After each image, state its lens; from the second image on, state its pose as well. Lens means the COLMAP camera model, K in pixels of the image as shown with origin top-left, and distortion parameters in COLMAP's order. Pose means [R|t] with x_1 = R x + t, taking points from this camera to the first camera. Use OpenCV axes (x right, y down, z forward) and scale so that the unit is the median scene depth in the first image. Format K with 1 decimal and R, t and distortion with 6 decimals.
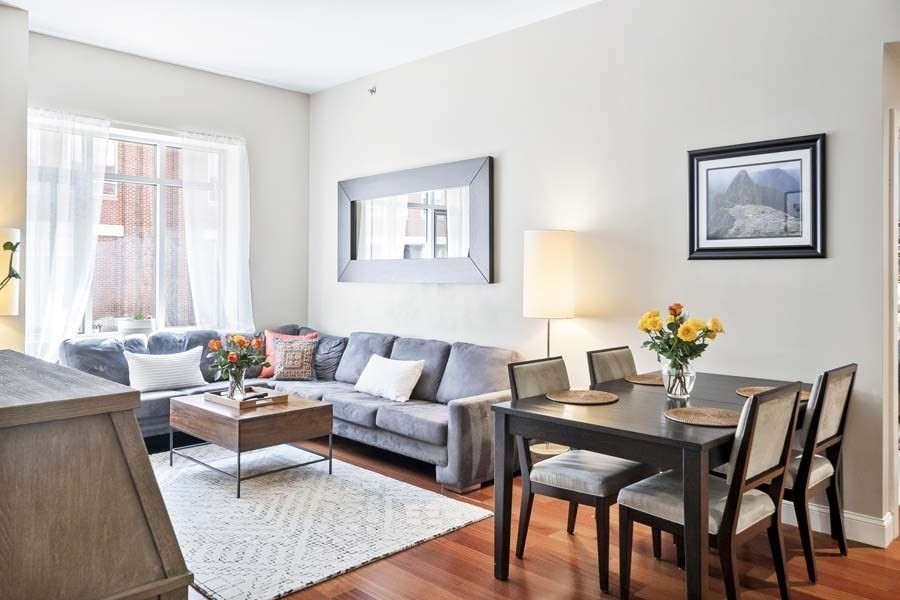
lens RADIAL K [[684.1, 0, 448.0], [0, 684.1, 298.4], [0, 0, 1]] dist [-0.006604, 0.002710]
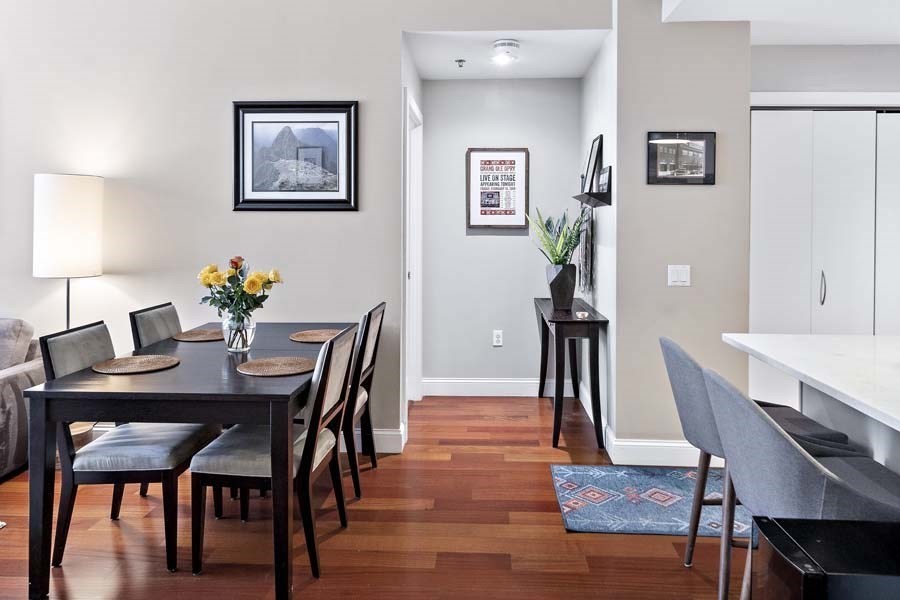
lens RADIAL K [[684.1, 0, 461.3], [0, 684.1, 252.4], [0, 0, 1]] dist [-0.006604, 0.002710]
pose [[0.726676, -0.033894, 0.686144, -0.103151], [0.024444, 0.999425, 0.023481, -0.013010], [-0.686546, -0.000291, 0.727087, 0.056669]]
